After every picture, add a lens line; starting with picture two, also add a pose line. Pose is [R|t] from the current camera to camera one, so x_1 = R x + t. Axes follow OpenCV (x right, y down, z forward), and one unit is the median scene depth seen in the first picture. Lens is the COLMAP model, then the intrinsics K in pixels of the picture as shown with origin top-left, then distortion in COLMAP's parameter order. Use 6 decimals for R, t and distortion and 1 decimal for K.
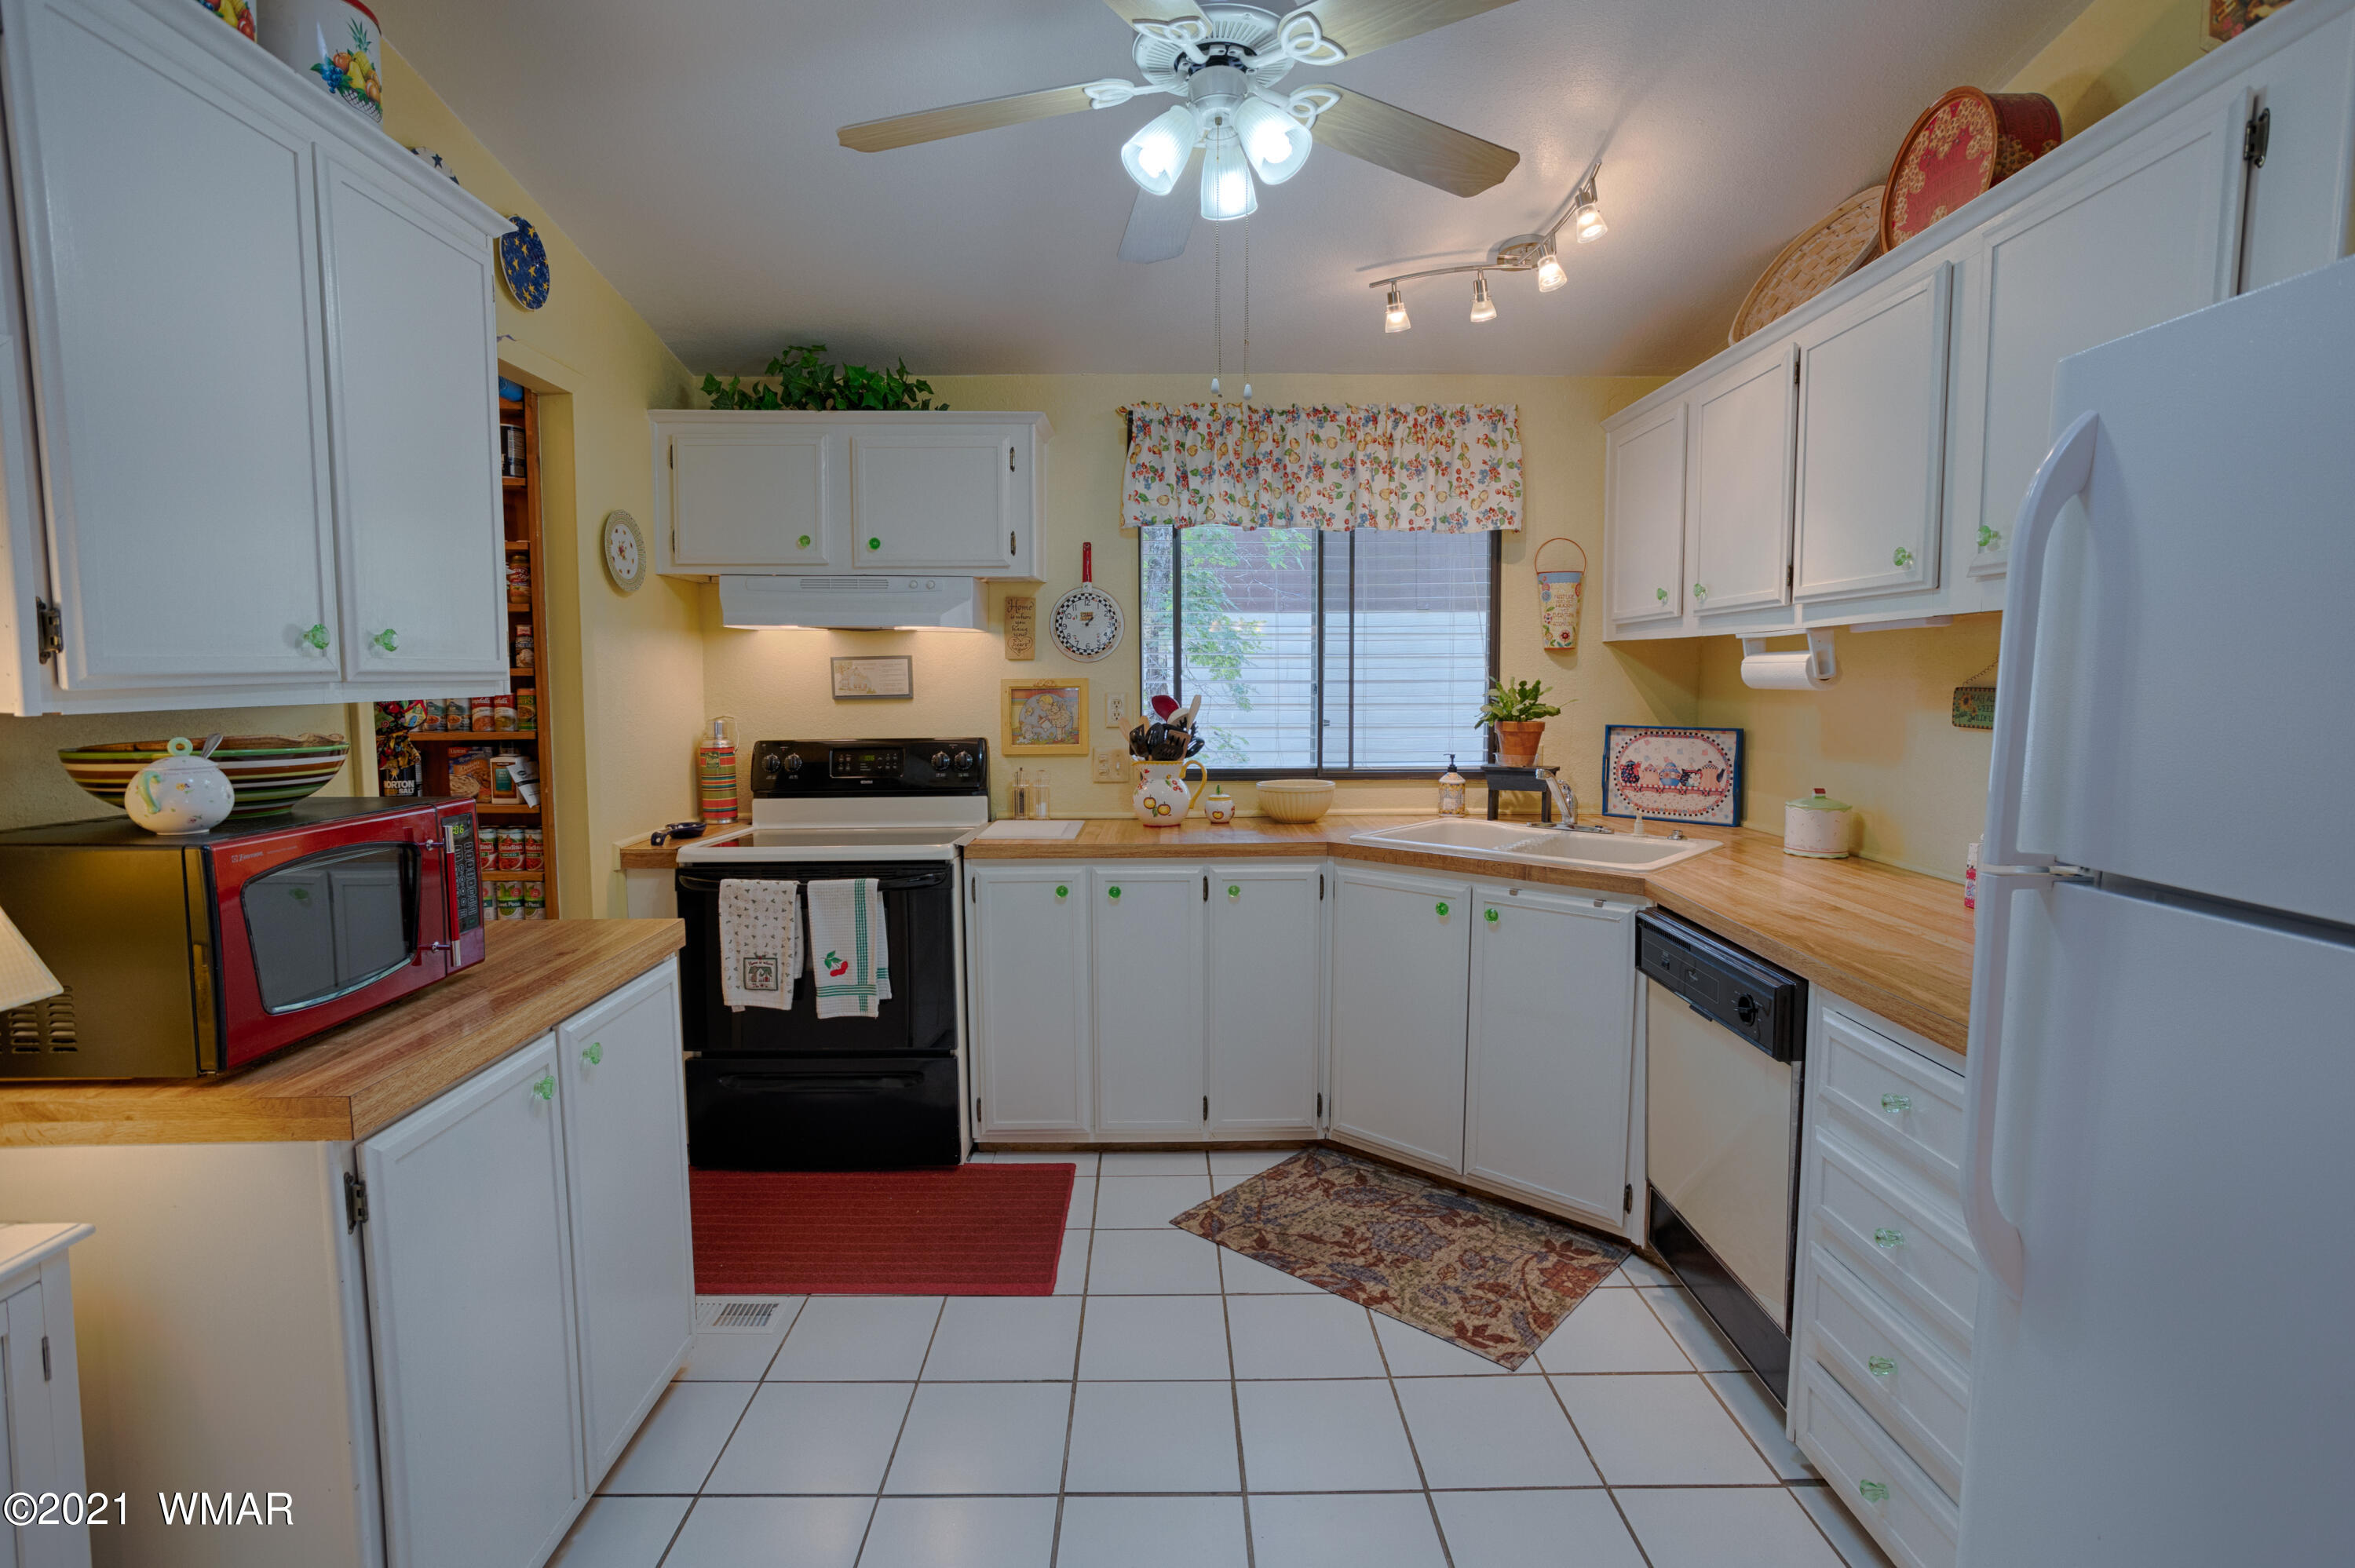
lens RADIAL K [[1136.8, 0, 1179.9], [0, 1136.8, 788.1], [0, 0, 1]] dist [-0.033403, 0.010879]
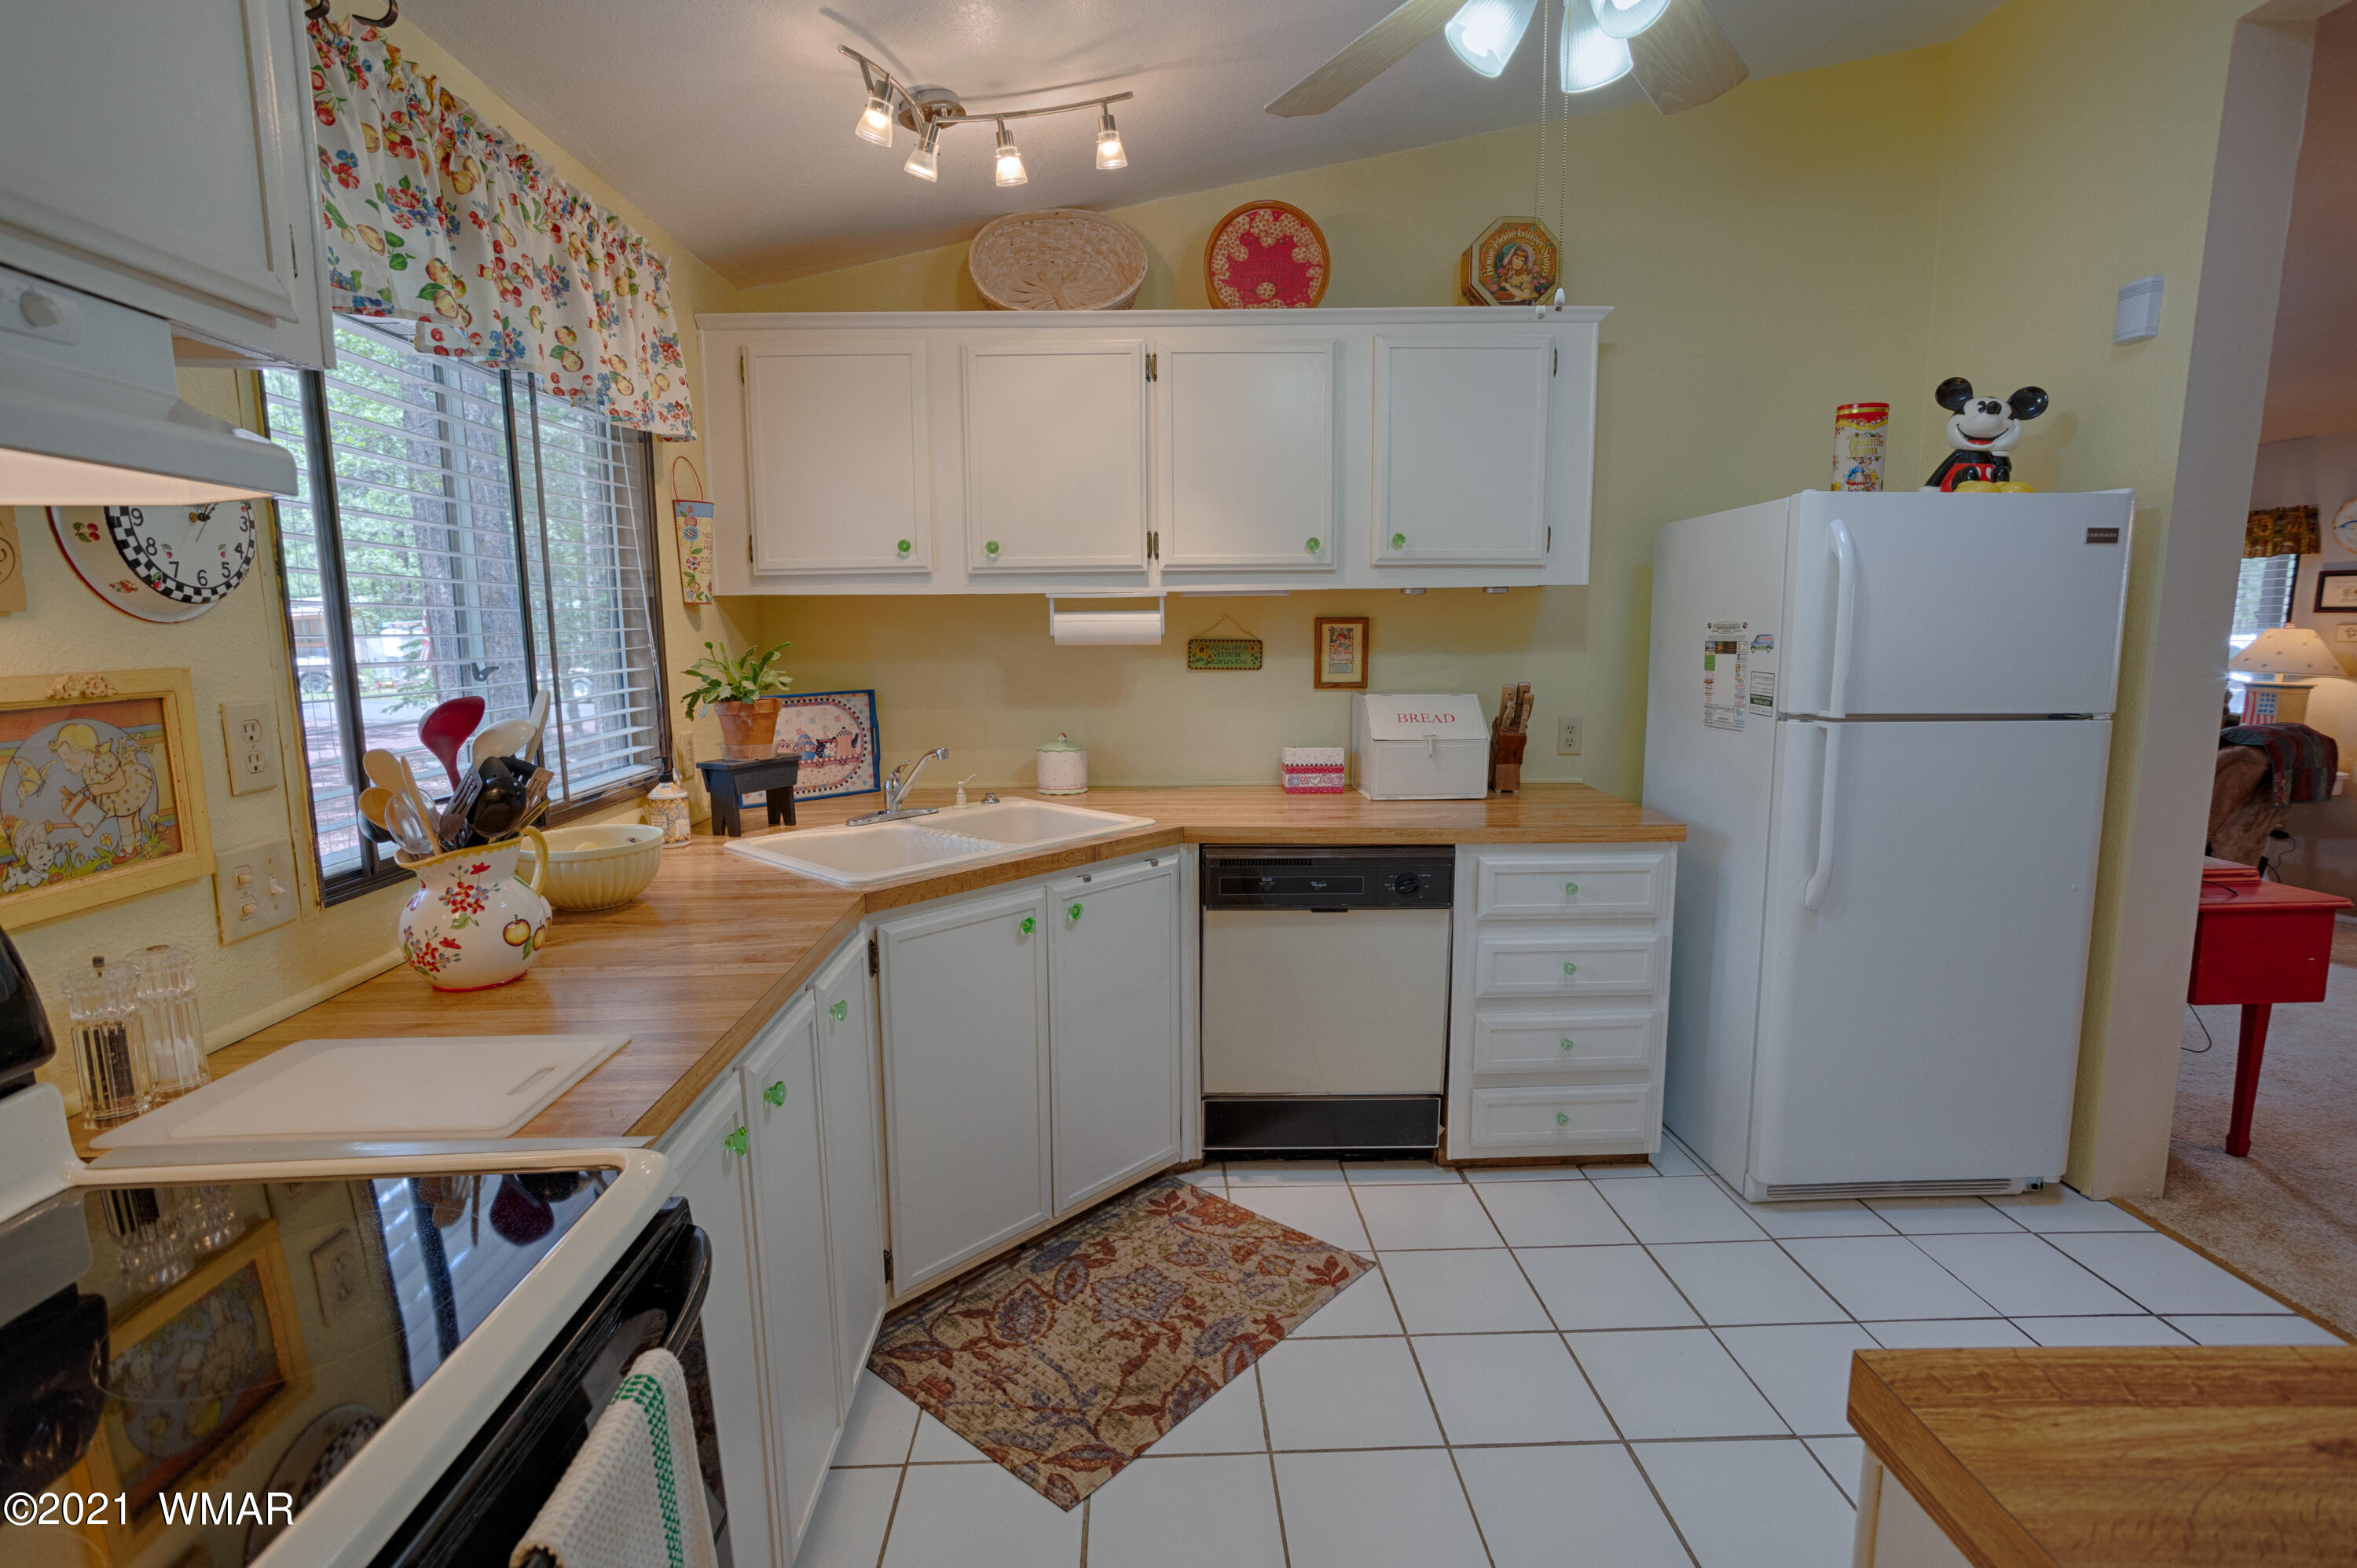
lens RADIAL K [[1137.9, 0, 1181.9], [0, 1137.9, 786.4], [0, 0, 1]] dist [-0.033403, 0.010879]
pose [[-0.021016, -0.143381, 0.989444, -0.595360], [0.104847, 0.983890, 0.144803, -0.103806], [-0.994266, 0.106783, -0.005645, 0.926825]]
